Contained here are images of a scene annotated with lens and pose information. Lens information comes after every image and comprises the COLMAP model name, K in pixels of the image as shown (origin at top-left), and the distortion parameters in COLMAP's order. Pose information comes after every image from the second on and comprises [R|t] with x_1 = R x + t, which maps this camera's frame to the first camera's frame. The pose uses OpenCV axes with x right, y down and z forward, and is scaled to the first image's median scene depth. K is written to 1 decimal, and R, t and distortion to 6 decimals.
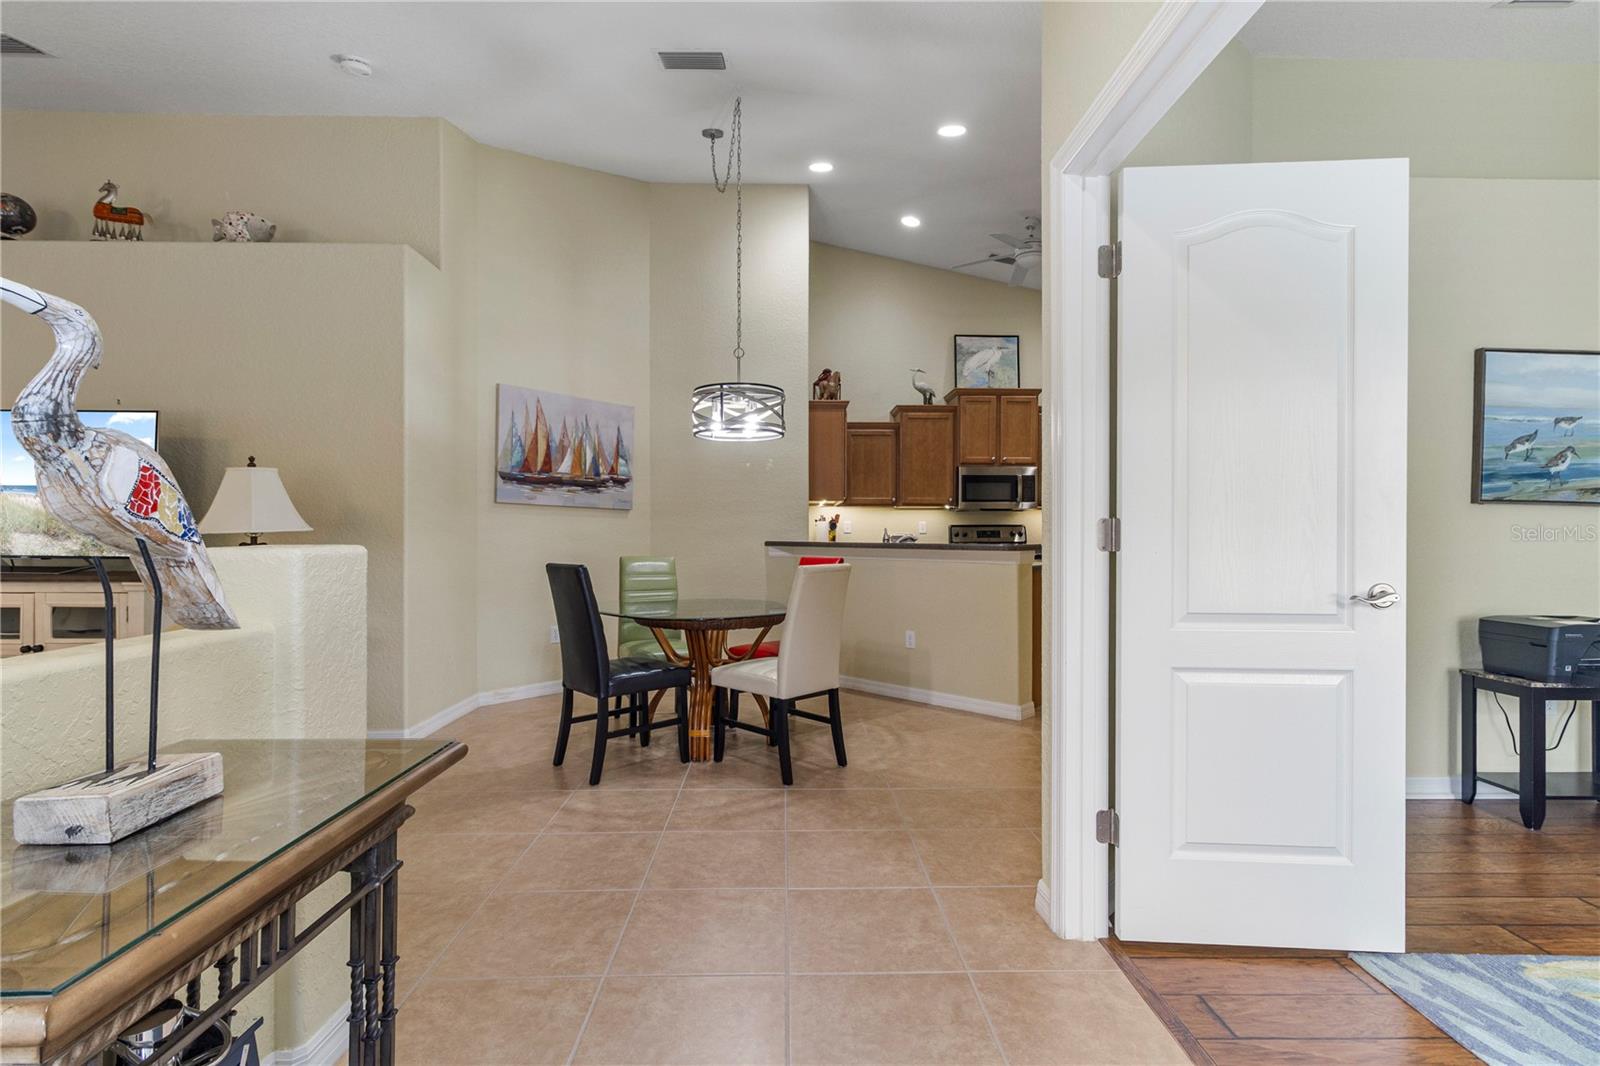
lens RADIAL K [[741.2, 0, 796.0], [0, 741.2, 523.5], [0, 0, 1]] dist [0.003924, 0.000513]
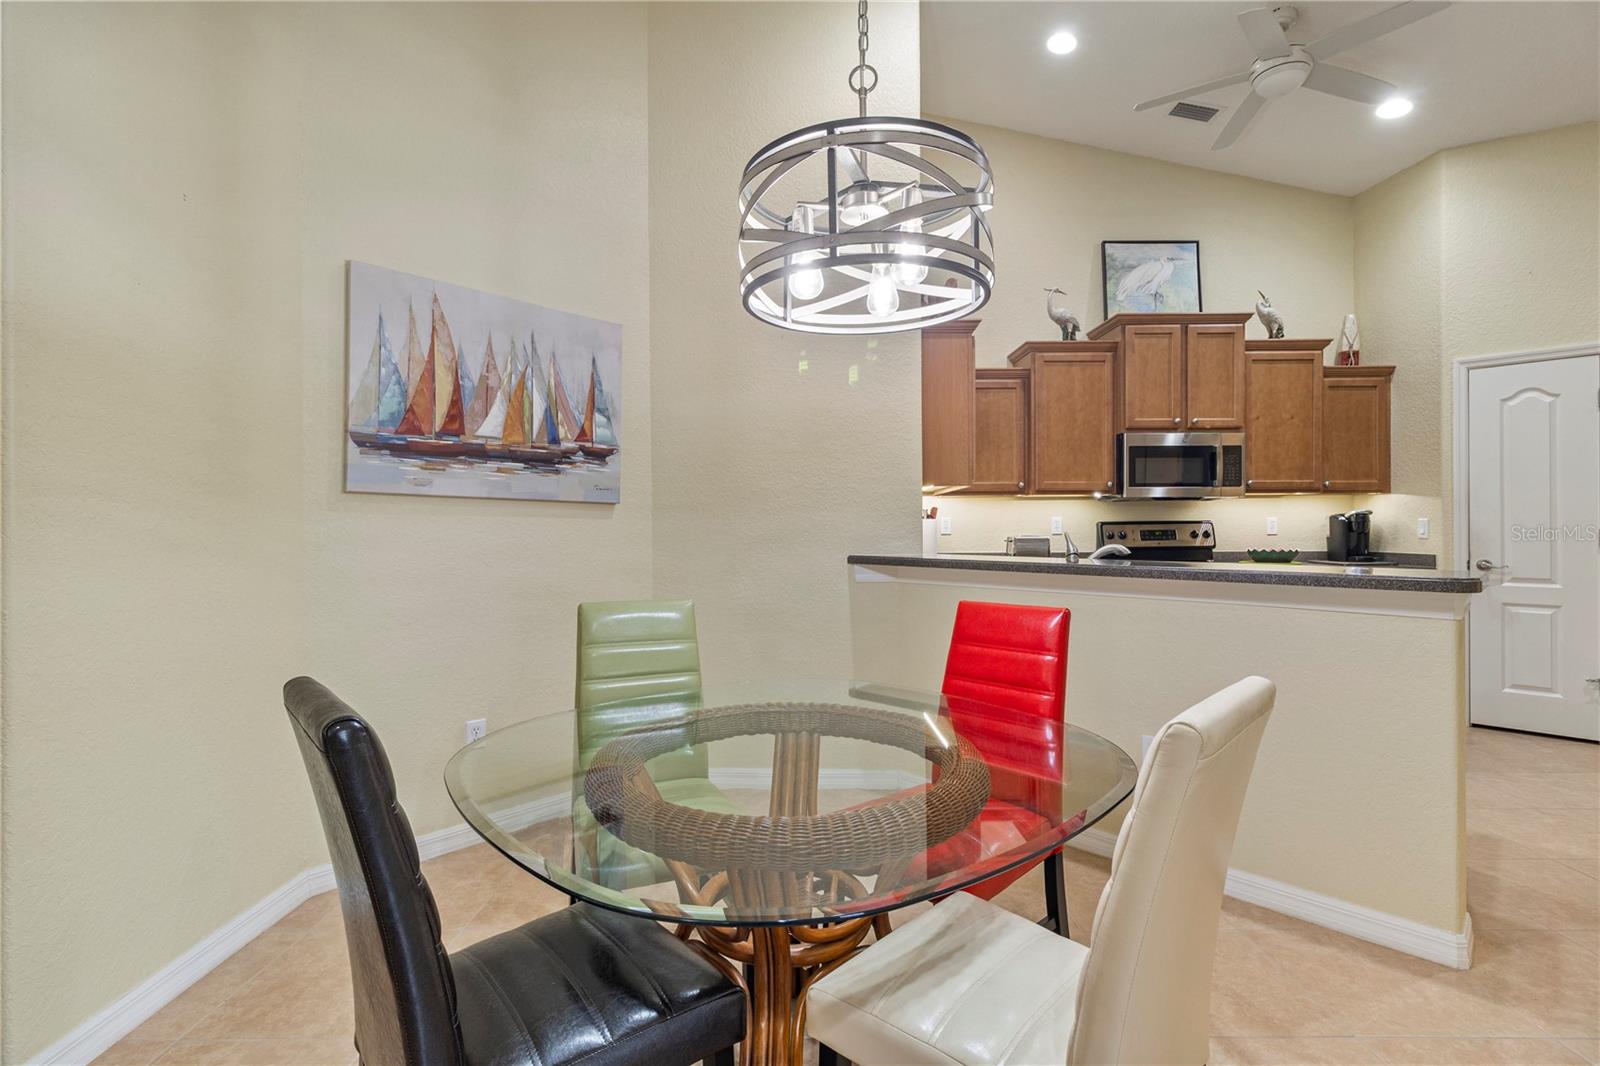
lens RADIAL K [[741.2, 0, 796.0], [0, 741.2, 523.5], [0, 0, 1]] dist [0.003924, 0.000513]
pose [[0.999673, -0.006676, -0.024697, -0.068207], [0.006989, 0.999896, 0.012612, -0.009025], [0.024610, -0.012781, 0.999615, 0.417580]]
